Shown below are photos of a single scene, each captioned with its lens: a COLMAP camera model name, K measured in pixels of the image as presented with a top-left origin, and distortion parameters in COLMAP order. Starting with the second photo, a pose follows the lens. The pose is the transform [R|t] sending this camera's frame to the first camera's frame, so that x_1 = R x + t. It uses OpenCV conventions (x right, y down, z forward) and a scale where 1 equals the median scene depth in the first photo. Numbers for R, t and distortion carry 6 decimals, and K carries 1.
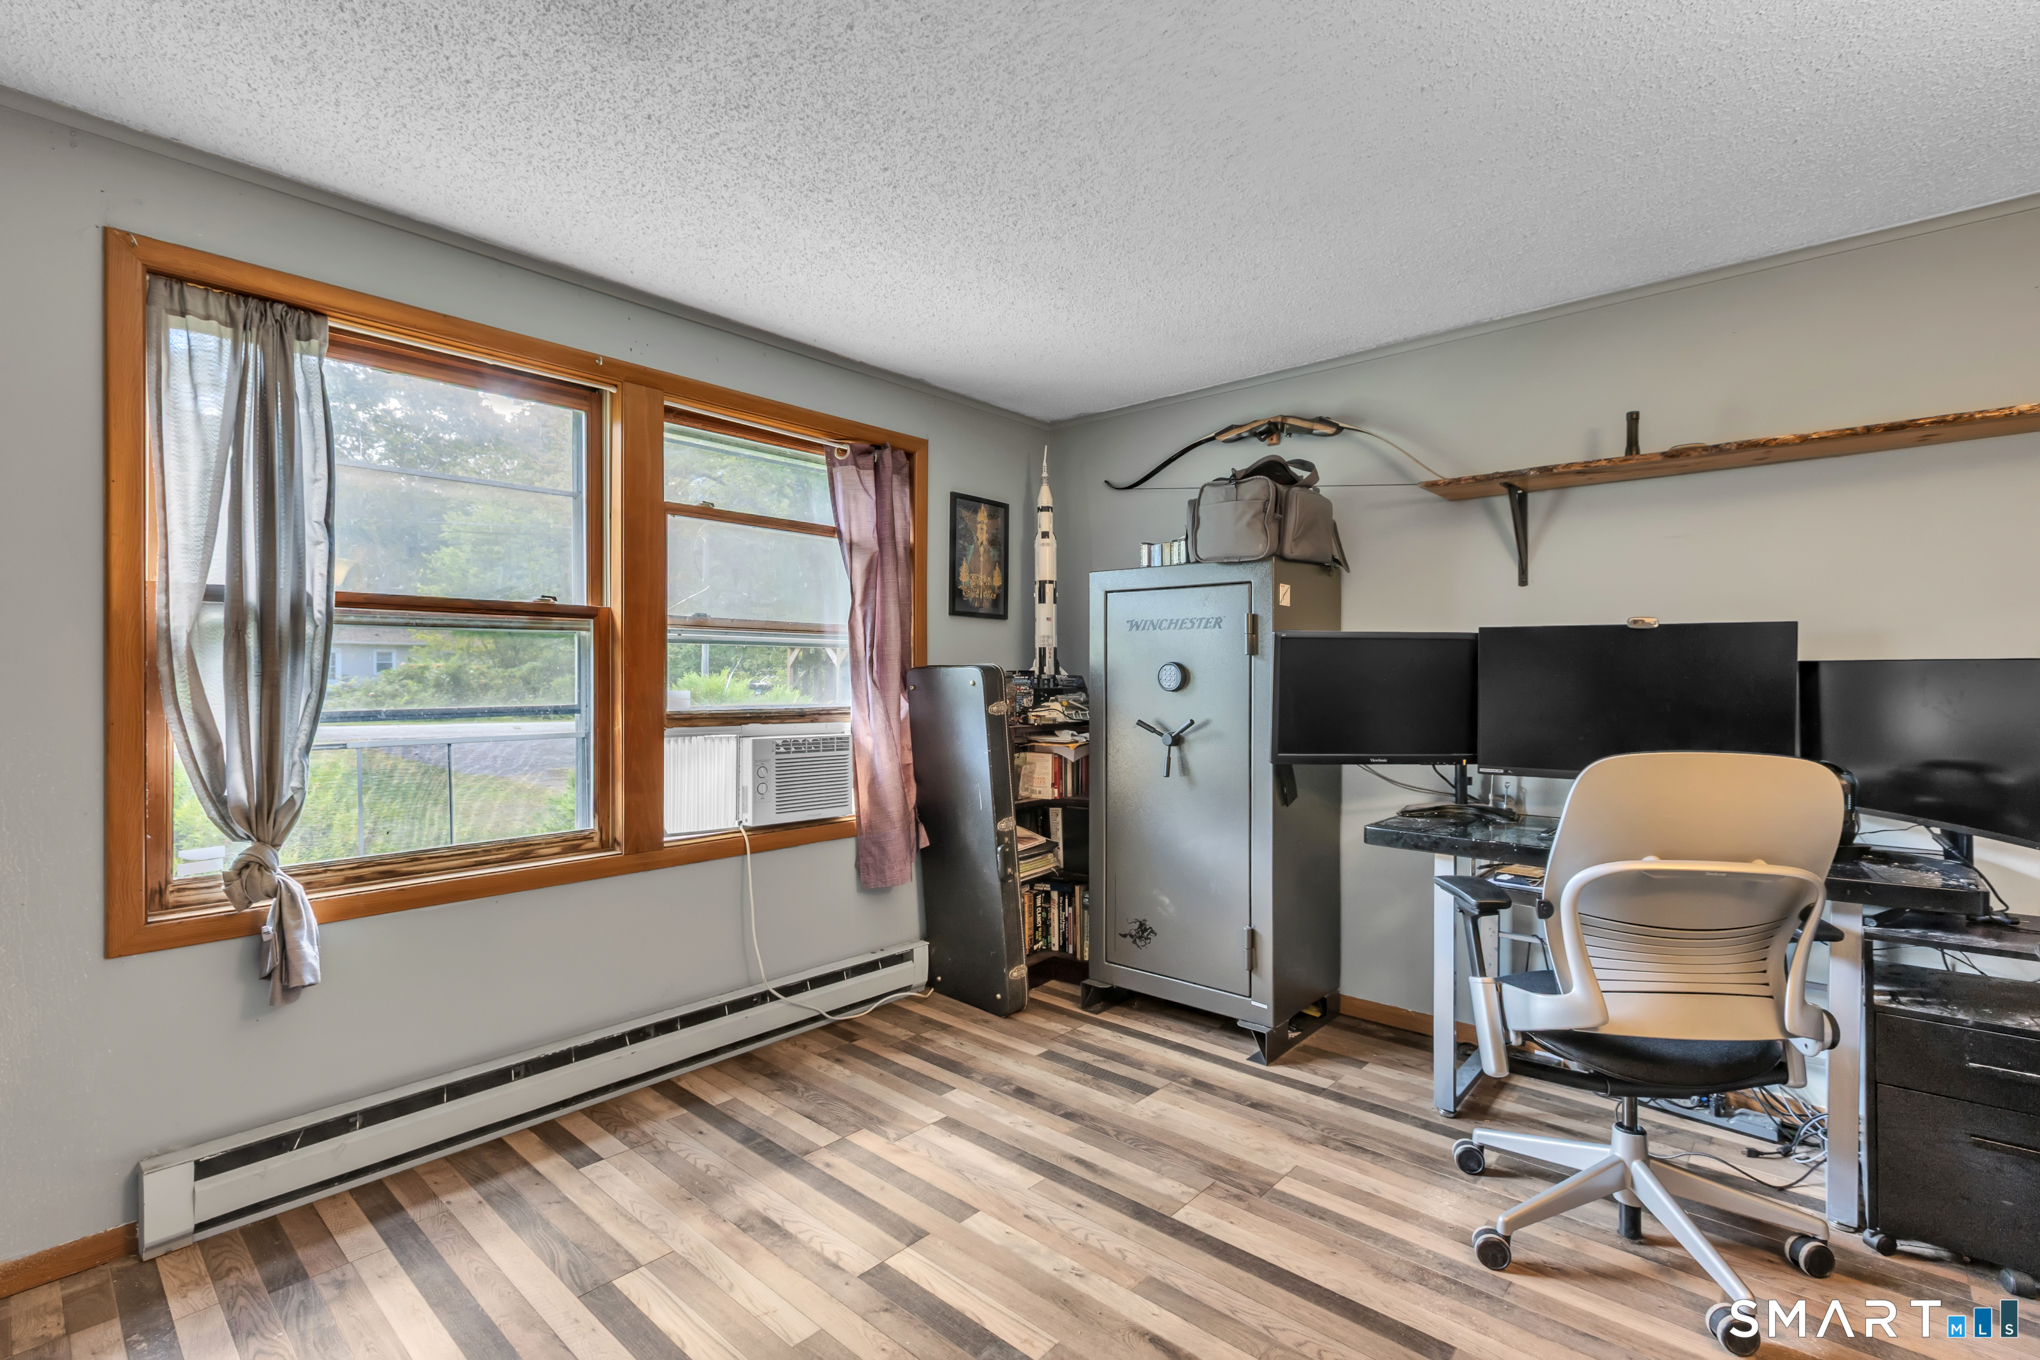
lens RADIAL K [[923.8, 0, 1013.5], [0, 923.8, 682.5], [0, 0, 1]] dist [0.000331, -0.001448]
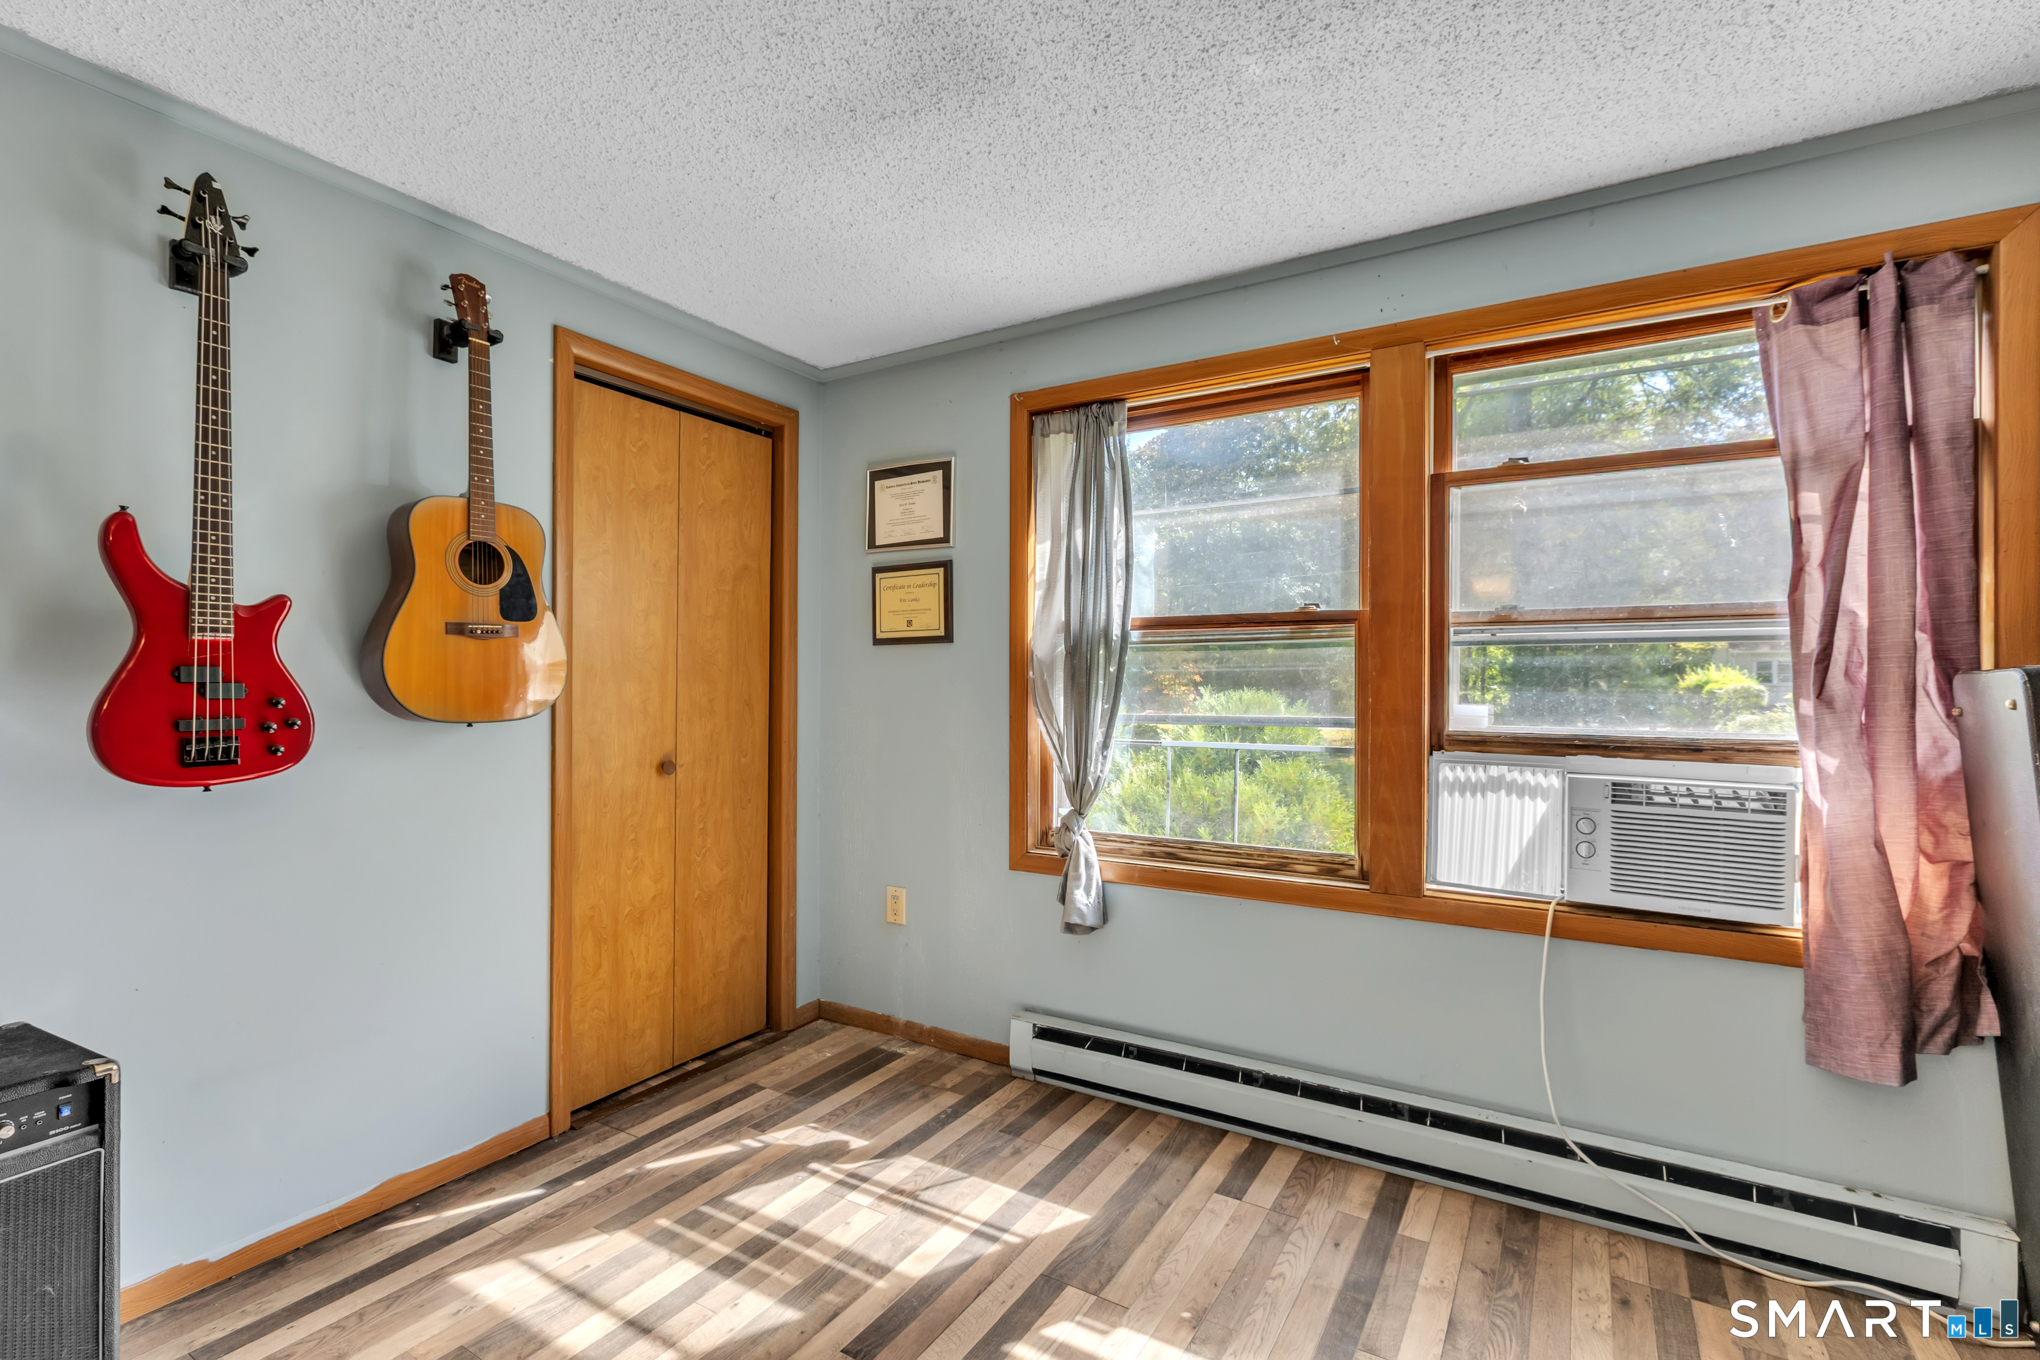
lens RADIAL K [[923.8, 0, 1022.6], [0, 923.8, 682.2], [0, 0, 1]] dist [0.000331, -0.001448]
pose [[0.182748, 0.001699, -0.983158, 0.375236], [-0.006360, 0.999980, 0.000546, -0.010369], [0.983139, 0.006153, 0.182755, 0.512842]]
